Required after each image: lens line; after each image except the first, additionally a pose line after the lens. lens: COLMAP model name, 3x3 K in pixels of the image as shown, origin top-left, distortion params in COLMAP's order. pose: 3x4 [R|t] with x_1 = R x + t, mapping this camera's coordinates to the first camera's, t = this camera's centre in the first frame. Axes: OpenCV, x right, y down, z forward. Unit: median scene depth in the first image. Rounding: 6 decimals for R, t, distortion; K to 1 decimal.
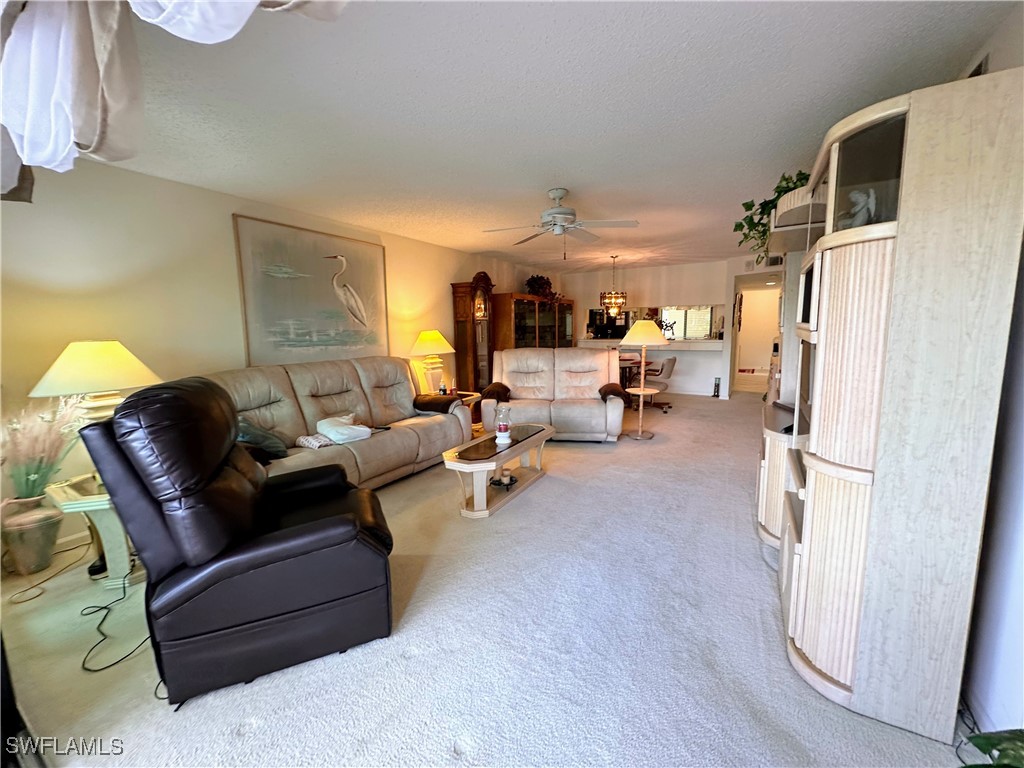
lens RADIAL K [[408.4, 0, 511.8], [0, 408.4, 384.1], [0, 0, 1]] dist [-0.003684, 0.000334]
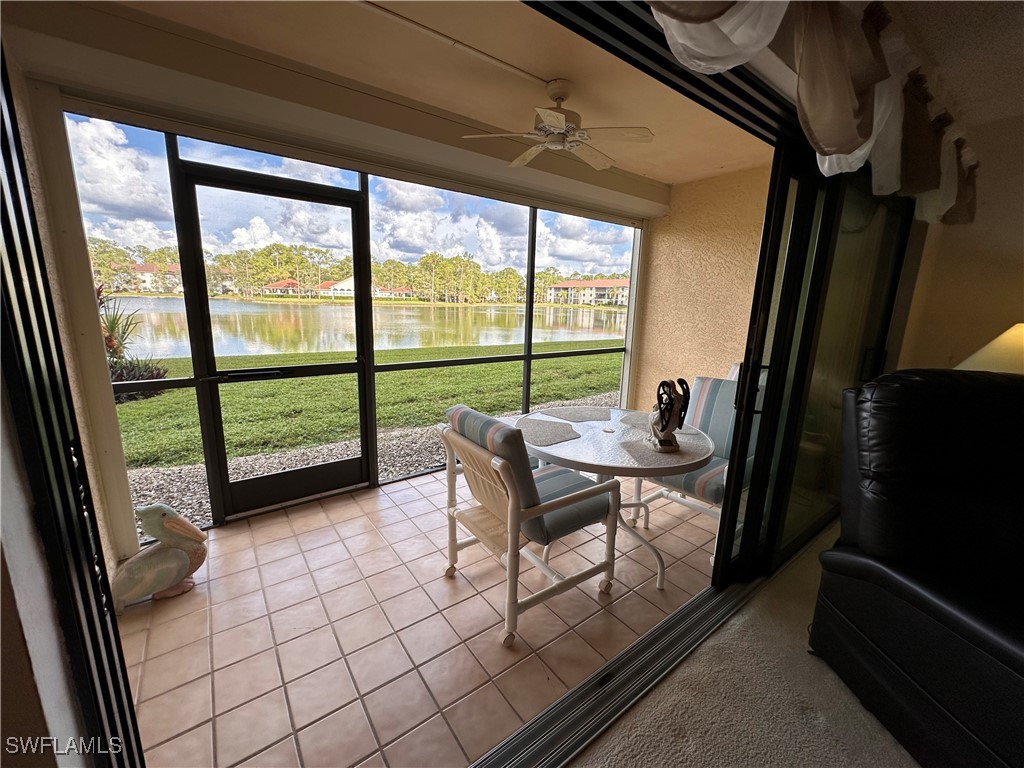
lens RADIAL K [[408.4, 0, 515.1], [0, 408.4, 384.1], [0, 0, 1]] dist [-0.003684, 0.000334]
pose [[-0.375402, 0.189290, -0.907327, 0.113913], [-0.155534, 0.952177, 0.262998, -0.019664], [0.913719, 0.239850, -0.328008, 0.154274]]
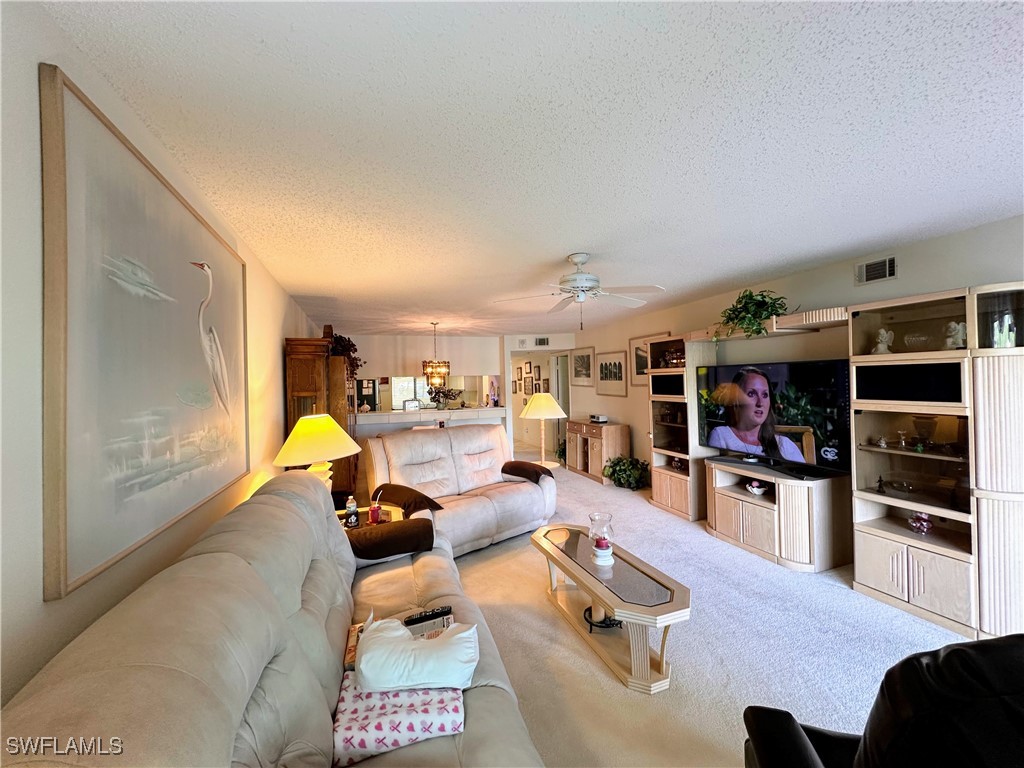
lens RADIAL K [[408.4, 0, 510.2], [0, 408.4, 382.8], [0, 0, 1]] dist [-0.003684, 0.000334]
pose [[0.641666, 0.001835, 0.766982, -0.531080], [0.121341, 0.987161, -0.103877, -0.093465], [-0.757325, 0.159720, 0.633205, 0.459124]]
